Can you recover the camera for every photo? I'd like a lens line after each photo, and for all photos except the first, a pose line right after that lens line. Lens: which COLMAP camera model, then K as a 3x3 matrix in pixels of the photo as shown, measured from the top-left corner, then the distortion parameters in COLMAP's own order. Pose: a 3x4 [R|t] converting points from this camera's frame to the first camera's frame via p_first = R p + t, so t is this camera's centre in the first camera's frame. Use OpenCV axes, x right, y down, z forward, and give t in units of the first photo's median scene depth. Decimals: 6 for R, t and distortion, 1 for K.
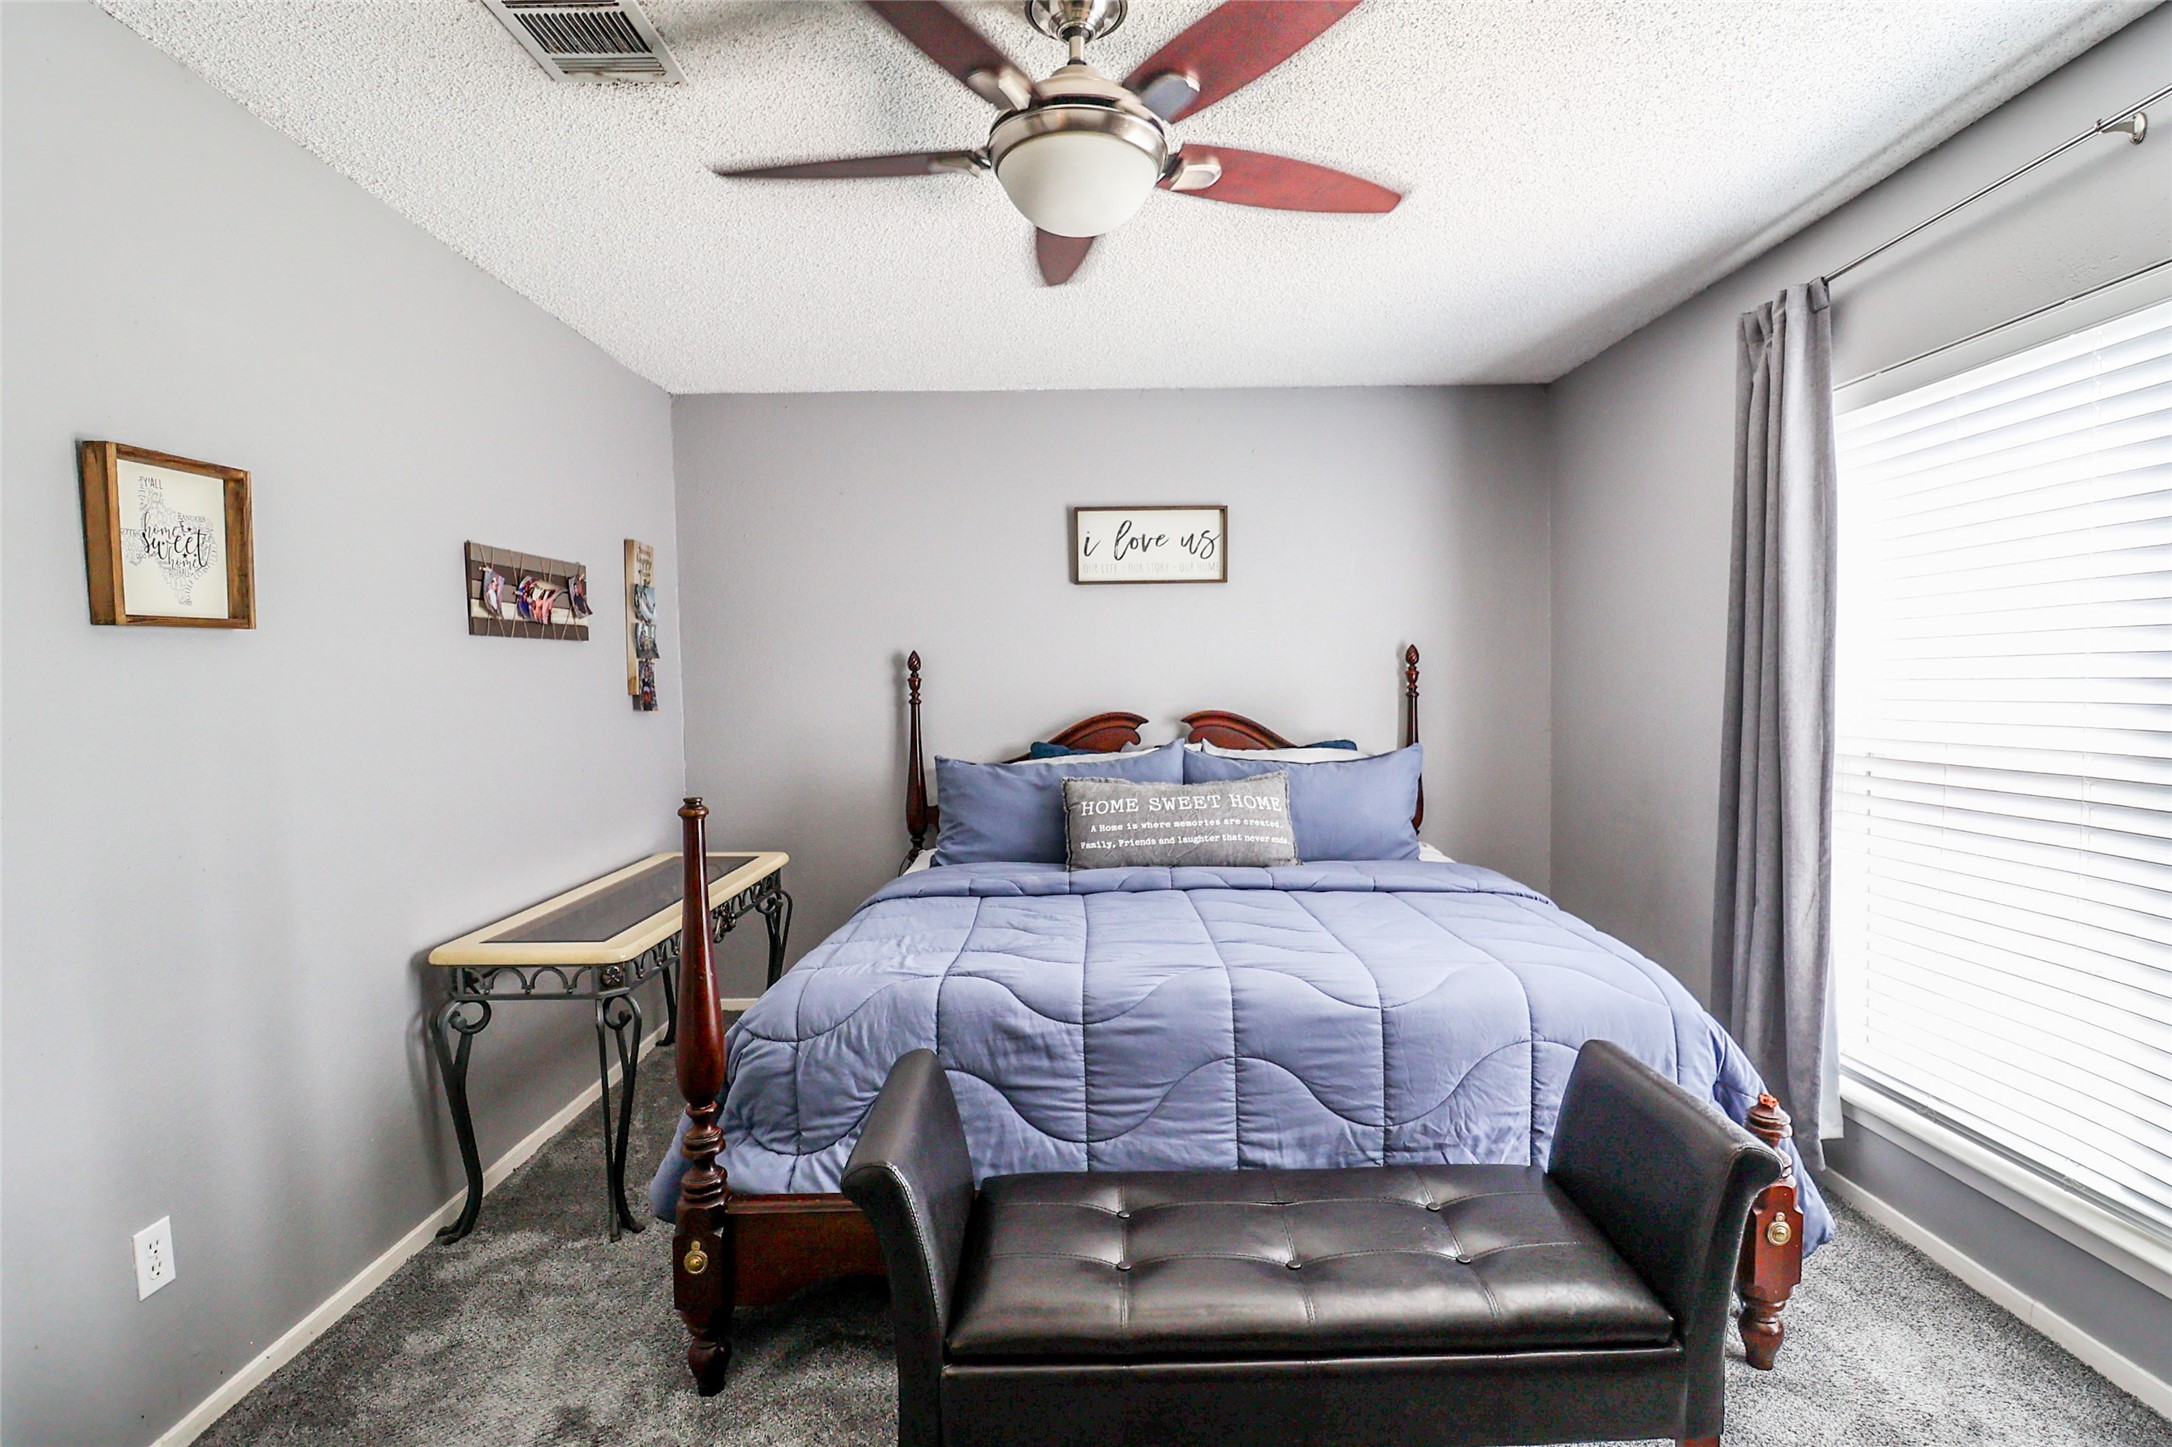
lens RADIAL K [[1028.0, 0, 1107.1], [0, 1028.0, 724.9], [0, 0, 1]] dist [0.002763, -0.016606]
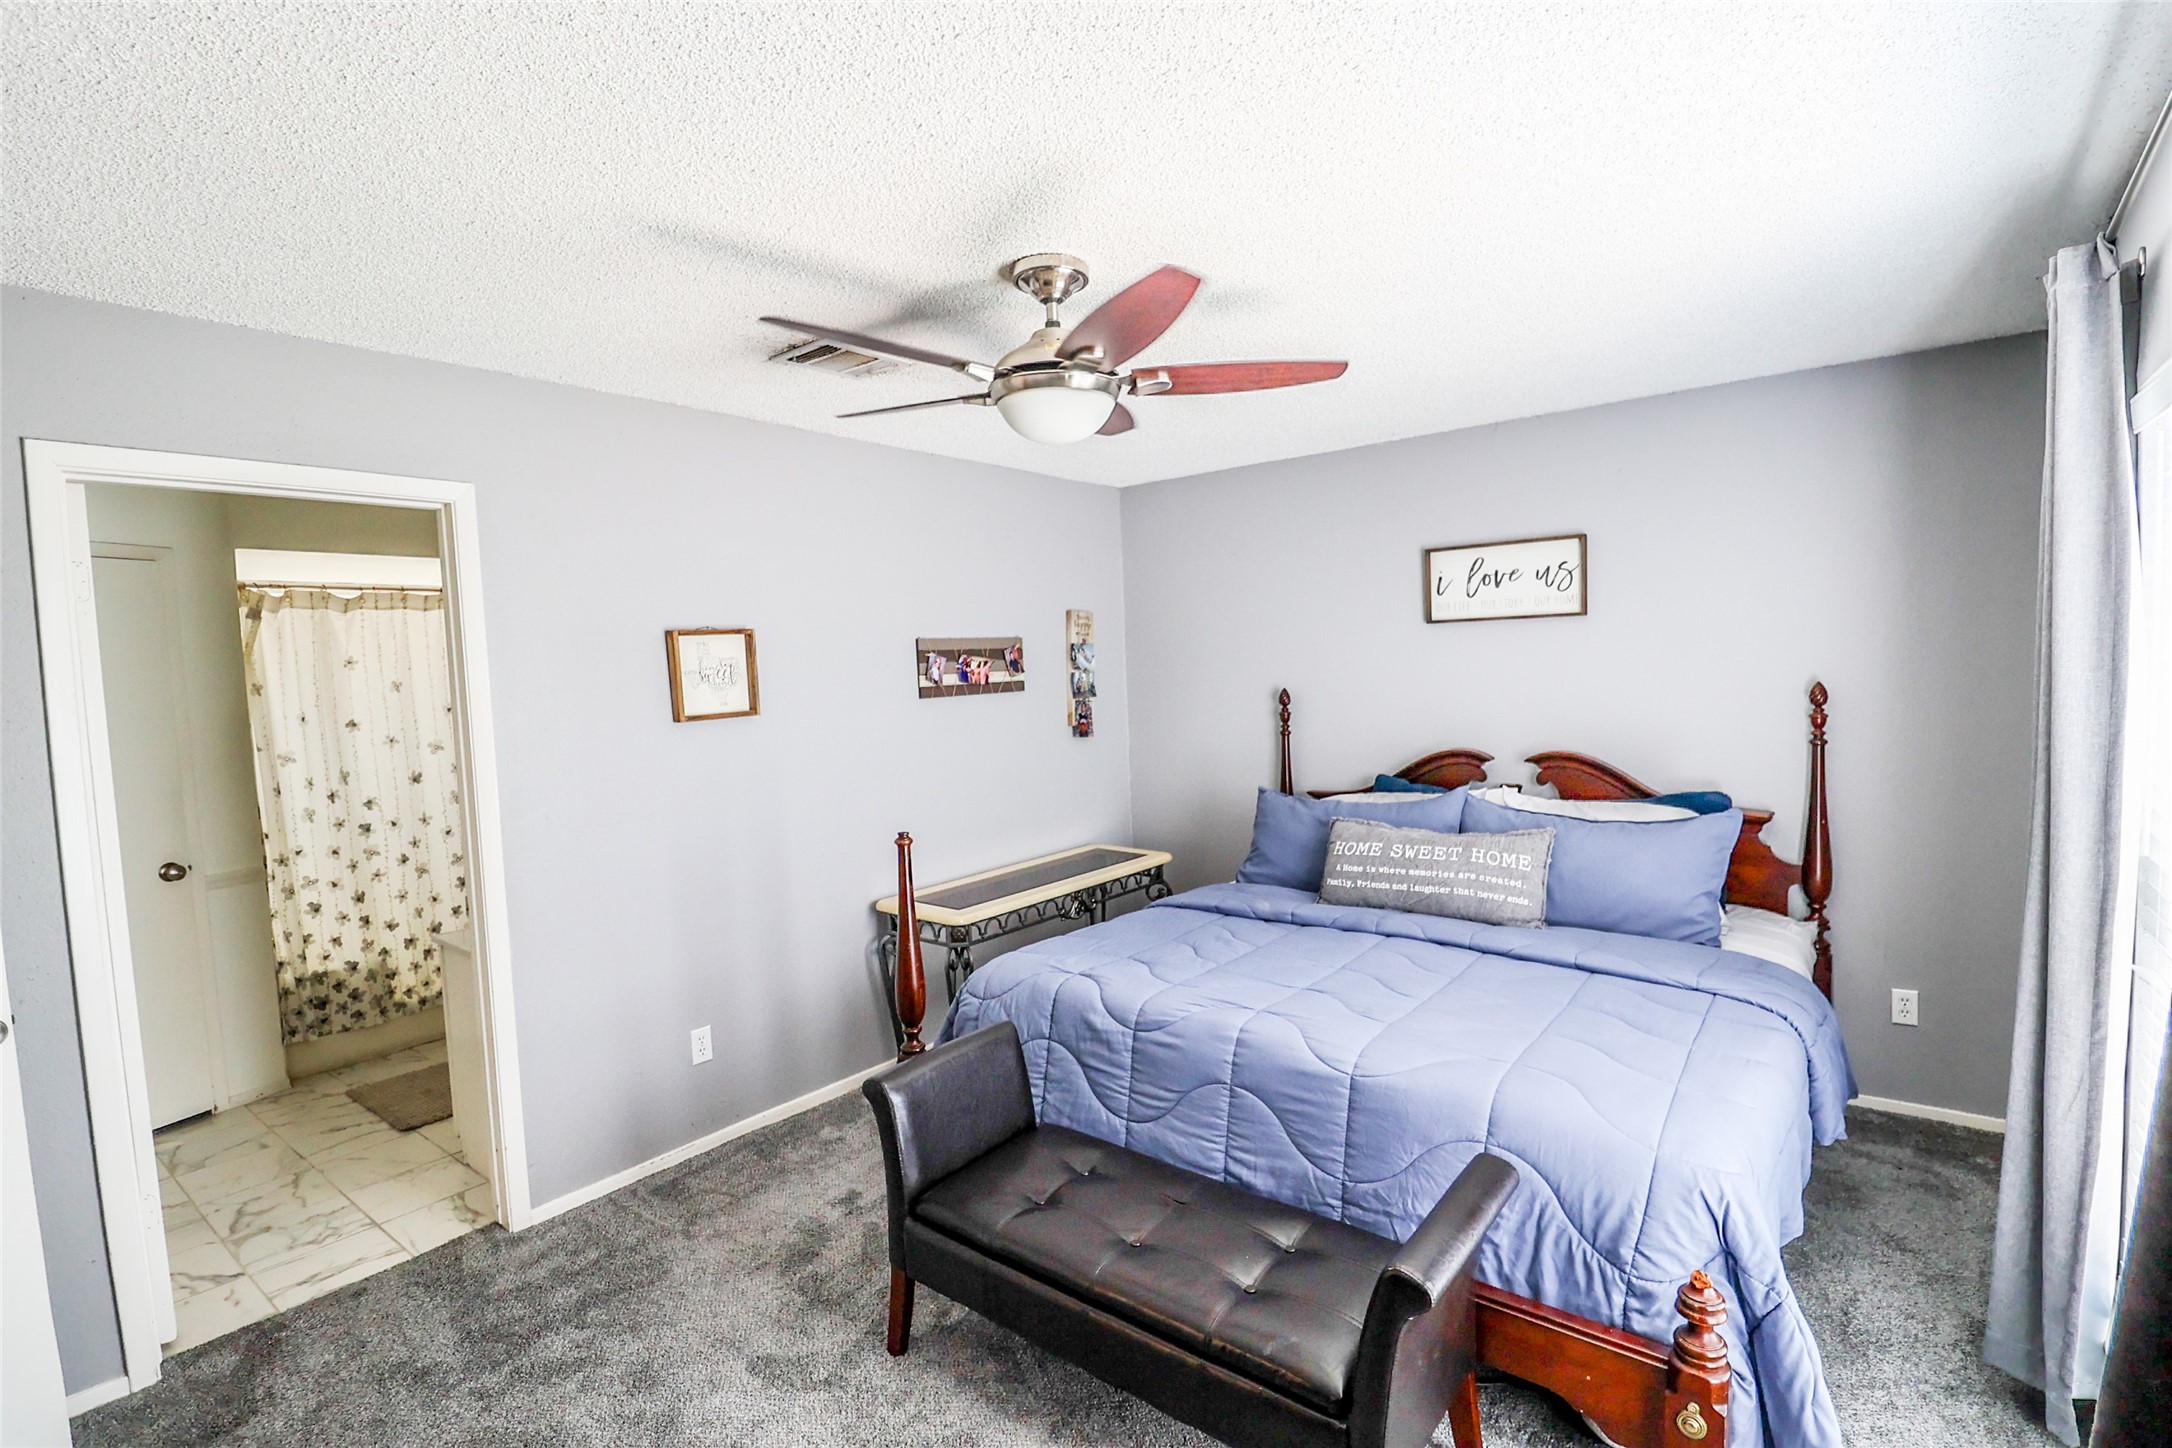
lens RADIAL K [[1012.7, 0, 1097.5], [0, 1012.7, 727.6], [0, 0, 1]] dist [0.006543, -0.015557]
pose [[0.770875, 0.027926, -0.636374, 0.513027], [-0.006320, 0.999325, 0.036198, -0.093823], [0.636955, -0.023882, 0.770531, -0.001828]]
